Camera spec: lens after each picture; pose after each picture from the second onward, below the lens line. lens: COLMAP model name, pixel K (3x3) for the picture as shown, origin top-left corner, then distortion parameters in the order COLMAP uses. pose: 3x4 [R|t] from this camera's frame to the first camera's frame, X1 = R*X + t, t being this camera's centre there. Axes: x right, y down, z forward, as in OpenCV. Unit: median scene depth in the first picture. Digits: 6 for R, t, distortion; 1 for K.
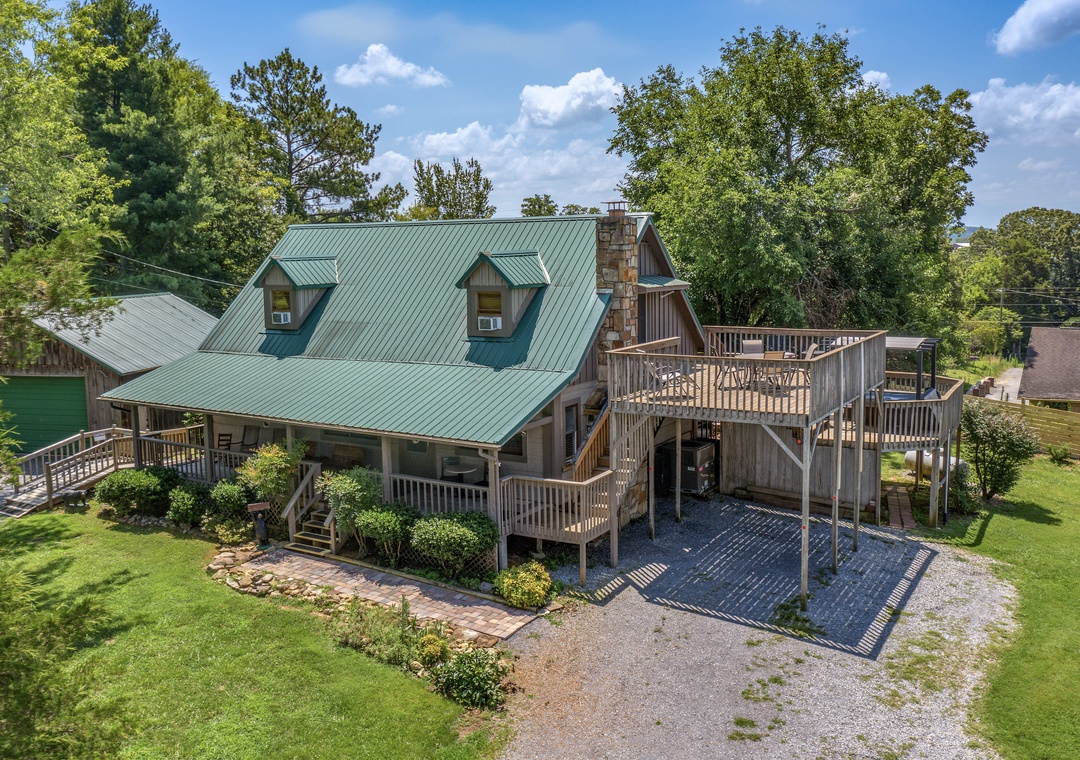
lens RADIAL K [[984.1, 0, 570.0], [0, 984.1, 365.7], [0, 0, 1]] dist [0.001302, -0.018718]
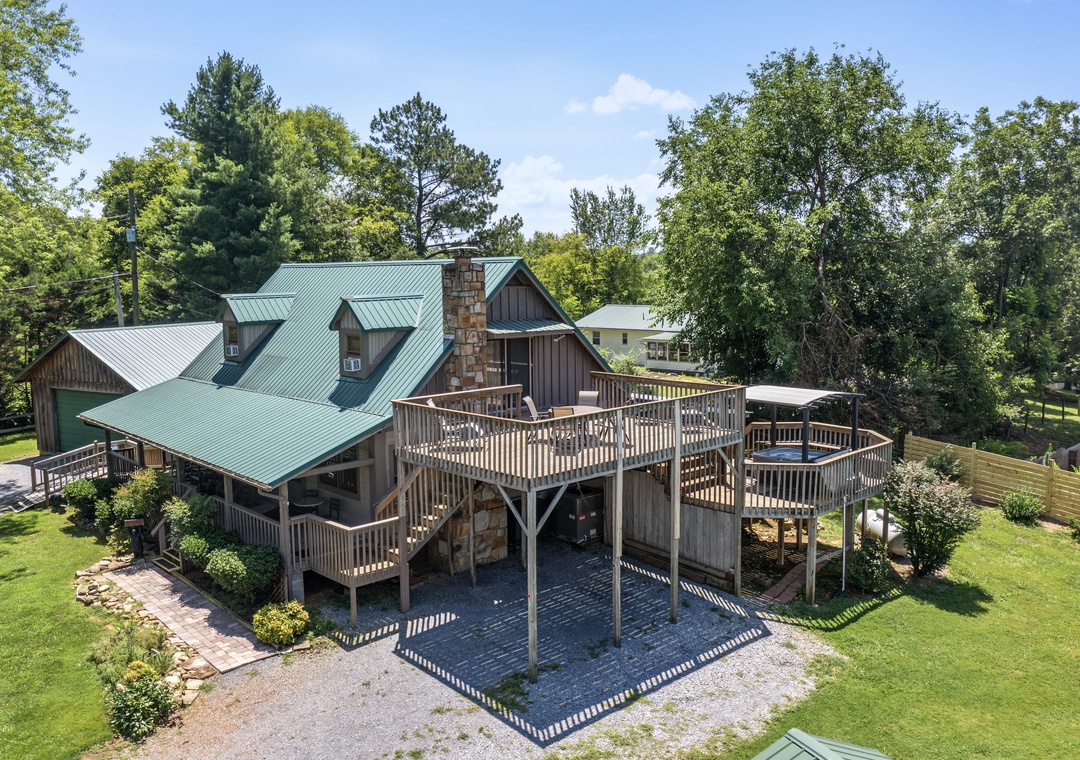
lens RADIAL K [[942.6, 0, 537.1], [0, 942.6, 380.3], [0, 0, 1]] dist [-0.008657, 0.016881]
pose [[0.951975, 0.037207, -0.303905, 0.419787], [-0.036010, 0.999306, 0.009543, -0.043878], [0.304049, 0.001859, 0.952654, 0.106806]]
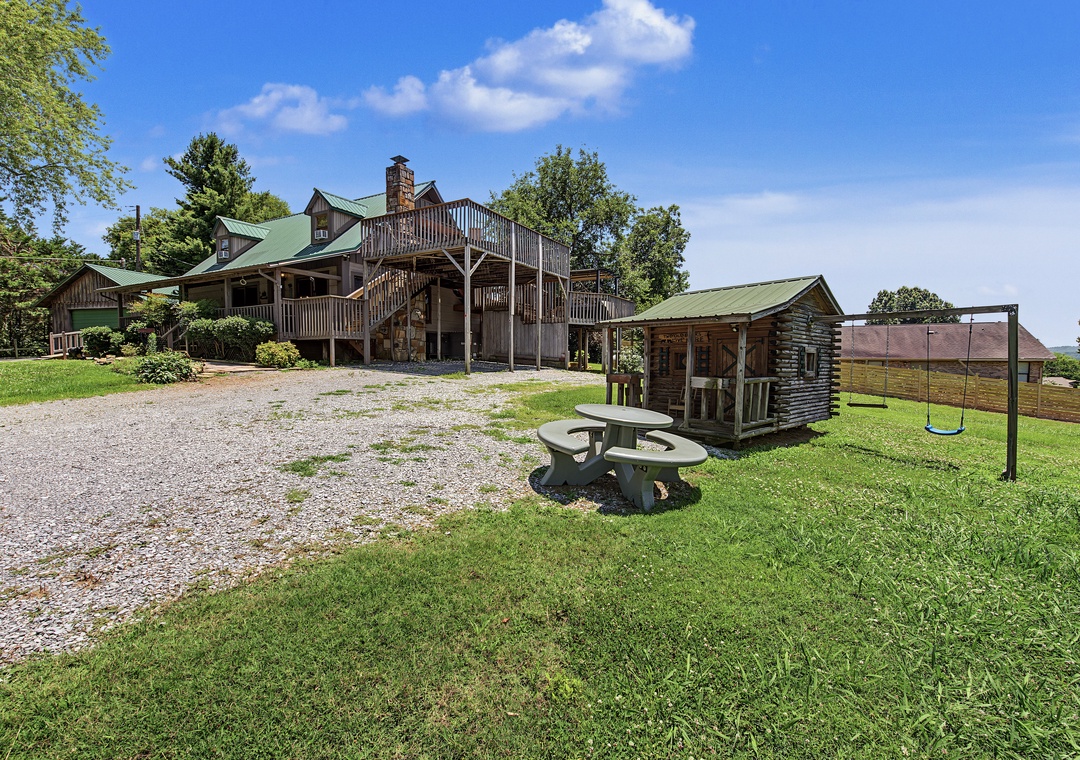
lens RADIAL K [[471.7, 0, 541.3], [0, 471.7, 386.2], [0, 0, 1]] dist [-0.003606, -0.000086]
pose [[0.999805, 0.017427, 0.009293, 0.281198], [-0.016820, 0.997949, -0.061758, 0.252509], [-0.010350, 0.061590, 0.998048, 0.247407]]
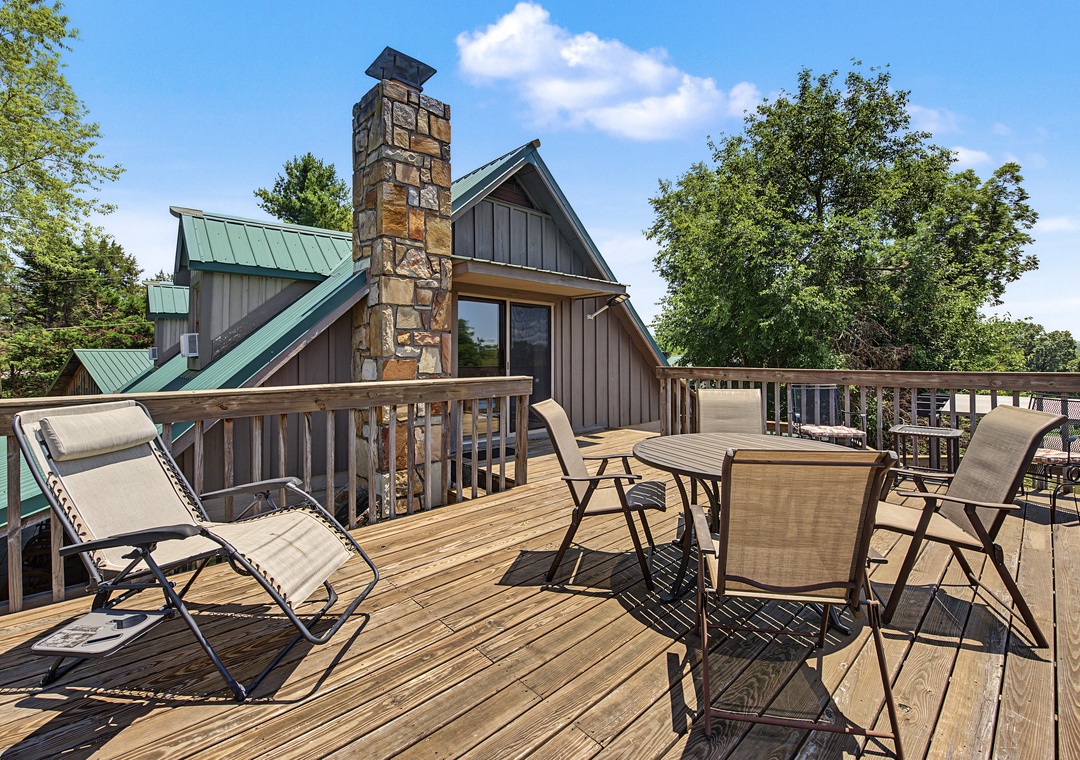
lens RADIAL K [[471.7, 0, 541.7], [0, 471.7, 362.5], [0, 0, 1]] dist [-0.003606, -0.000086]
pose [[0.952446, 0.010489, -0.304527, 0.175124], [-0.042450, 0.994229, -0.098525, -0.016764], [0.301736, 0.106767, 0.947395, 0.837556]]
